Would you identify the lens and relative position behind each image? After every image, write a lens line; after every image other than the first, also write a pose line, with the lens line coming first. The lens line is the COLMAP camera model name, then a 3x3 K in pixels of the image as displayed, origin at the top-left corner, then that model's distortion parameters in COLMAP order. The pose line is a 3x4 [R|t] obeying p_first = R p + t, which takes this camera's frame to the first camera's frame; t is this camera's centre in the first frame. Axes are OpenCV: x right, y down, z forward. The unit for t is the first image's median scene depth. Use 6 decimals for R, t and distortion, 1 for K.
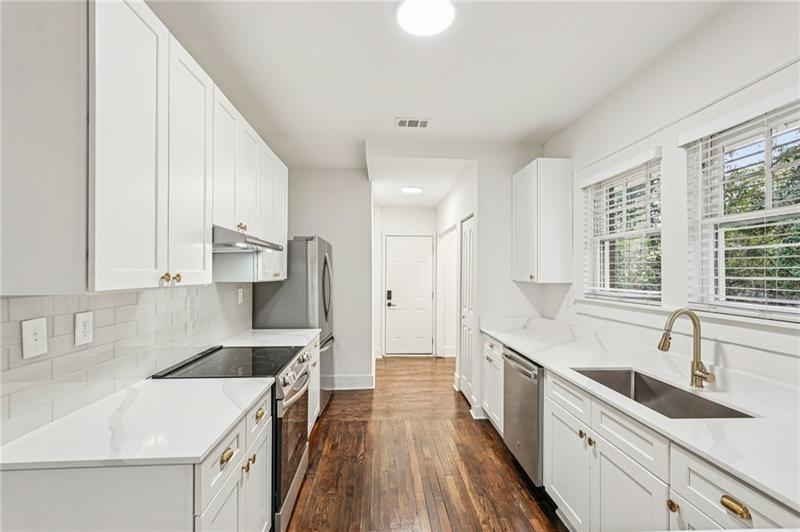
lens RADIAL K [[356.6, 0, 403.6], [0, 356.6, 271.9], [0, 0, 1]] dist [-0.009435, 0.005312]
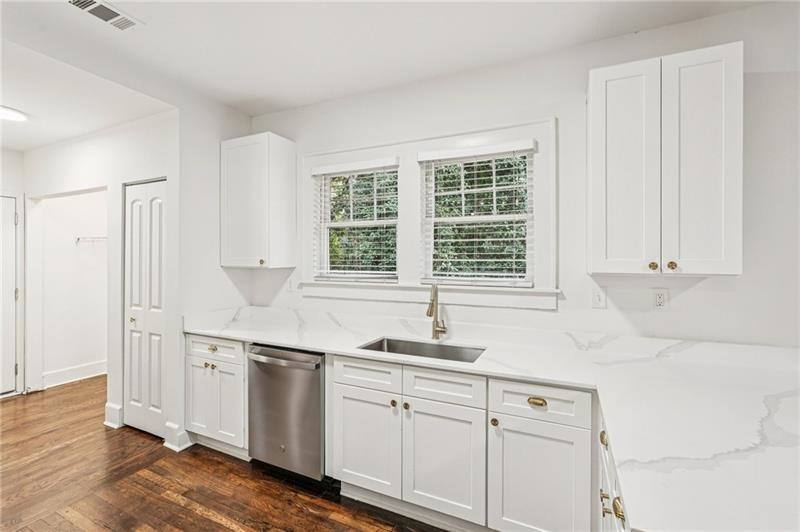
lens RADIAL K [[356.6, 0, 395.4], [0, 356.6, 257.7], [0, 0, 1]] dist [-0.009435, 0.005312]
pose [[0.481035, -0.002349, 0.876698, -0.276833], [-0.000968, 0.999994, 0.003210, 0.001079], [-0.876701, -0.002393, 0.481030, 0.277229]]
